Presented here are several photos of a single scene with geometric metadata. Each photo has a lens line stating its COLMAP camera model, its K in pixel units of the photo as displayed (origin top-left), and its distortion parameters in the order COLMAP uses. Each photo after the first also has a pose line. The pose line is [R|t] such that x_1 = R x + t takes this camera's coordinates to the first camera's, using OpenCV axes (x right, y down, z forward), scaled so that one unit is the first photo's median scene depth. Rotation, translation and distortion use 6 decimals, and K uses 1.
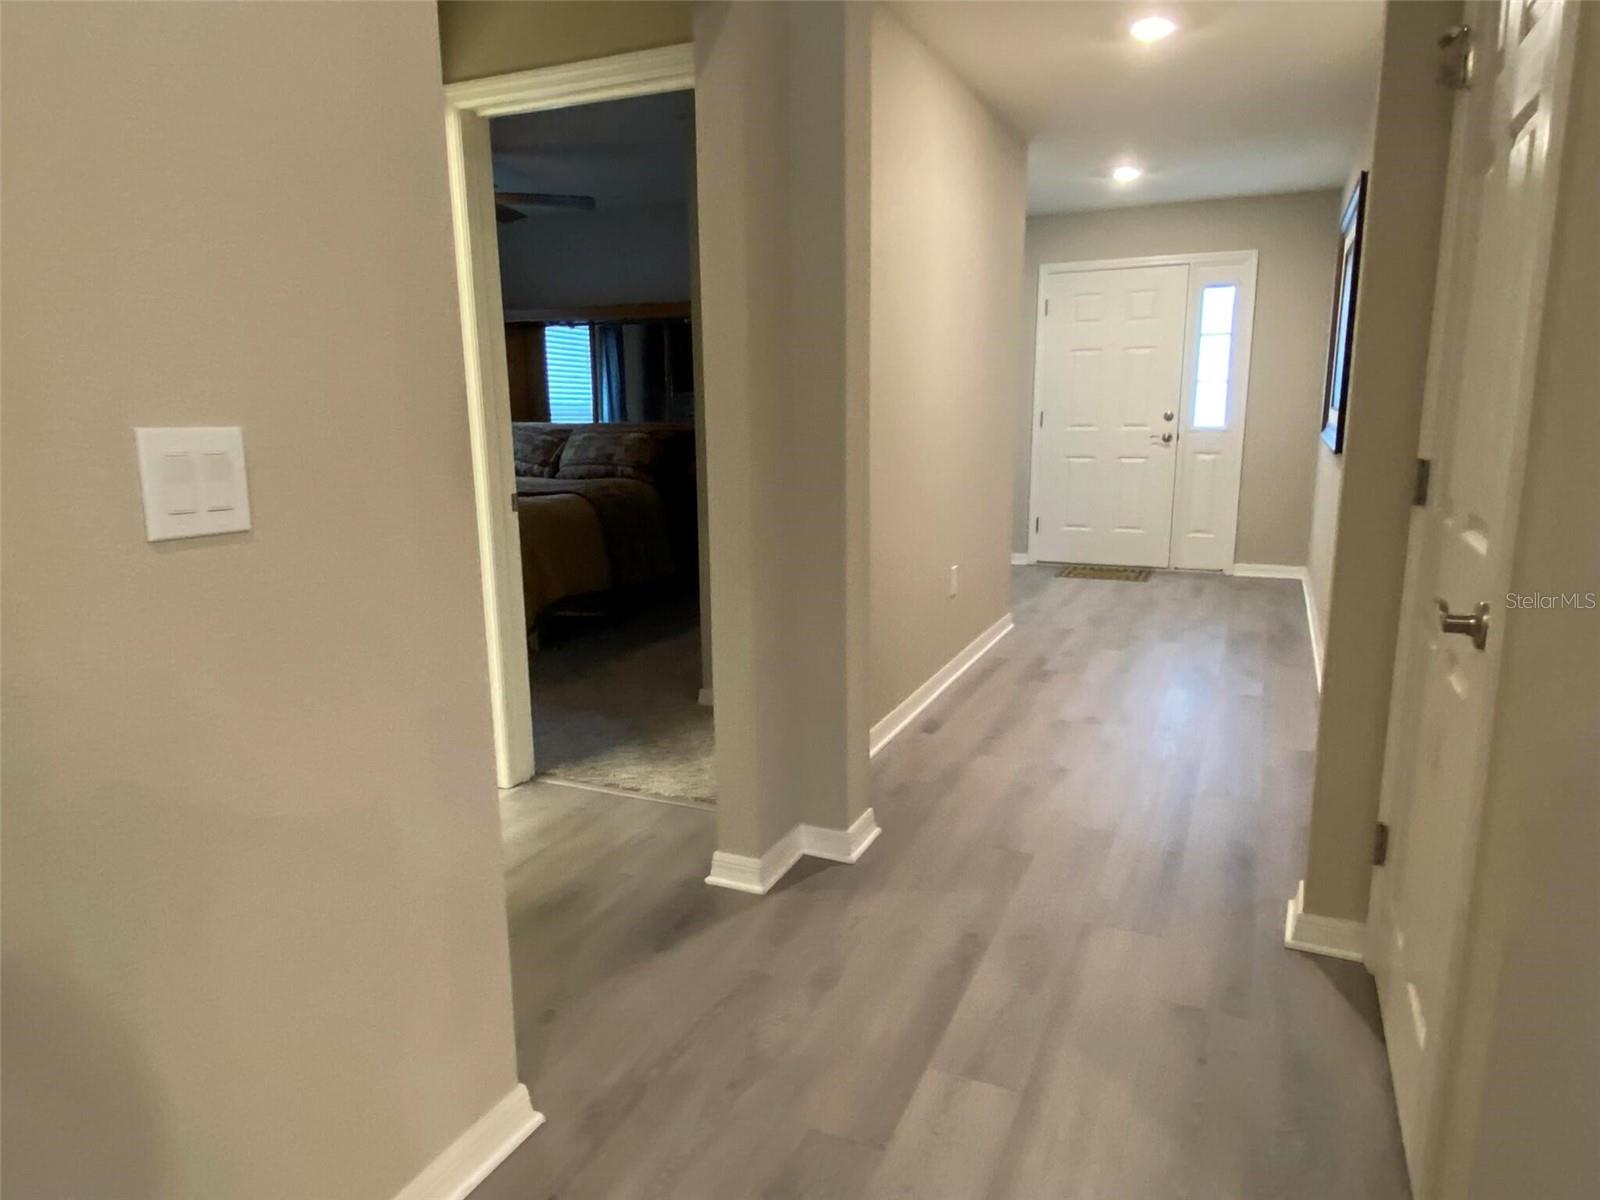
lens RADIAL K [[1021.4, 0, 796.0], [0, 1021.4, 599.2], [0, 0, 1]] dist [0.054784, -0.059673]
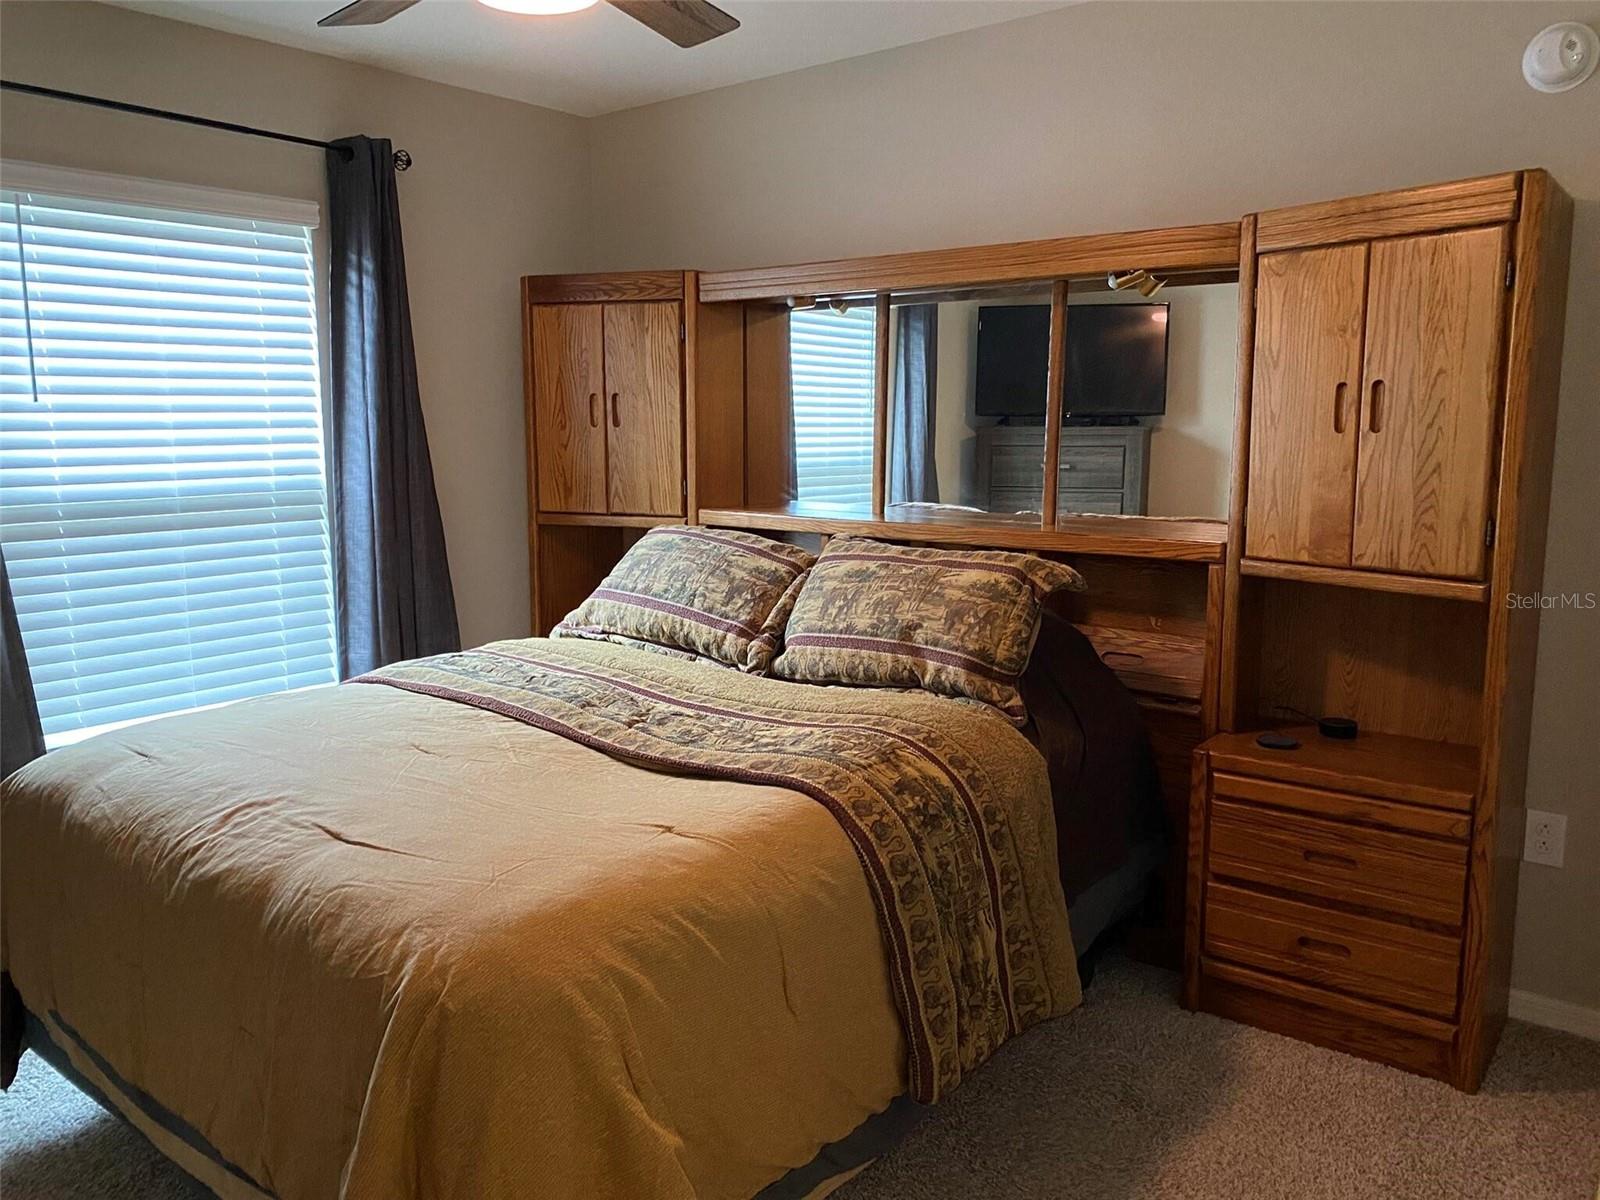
lens RADIAL K [[1207.1, 0, 792.0], [0, 1207.1, 593.5], [0, 0, 1]] dist [-0.007882, -0.015935]
pose [[0.963984, 0.033265, -0.263870, -0.101416], [-0.042472, 0.998669, -0.029263, -0.134642], [0.262546, 0.039416, 0.964114, 0.535478]]
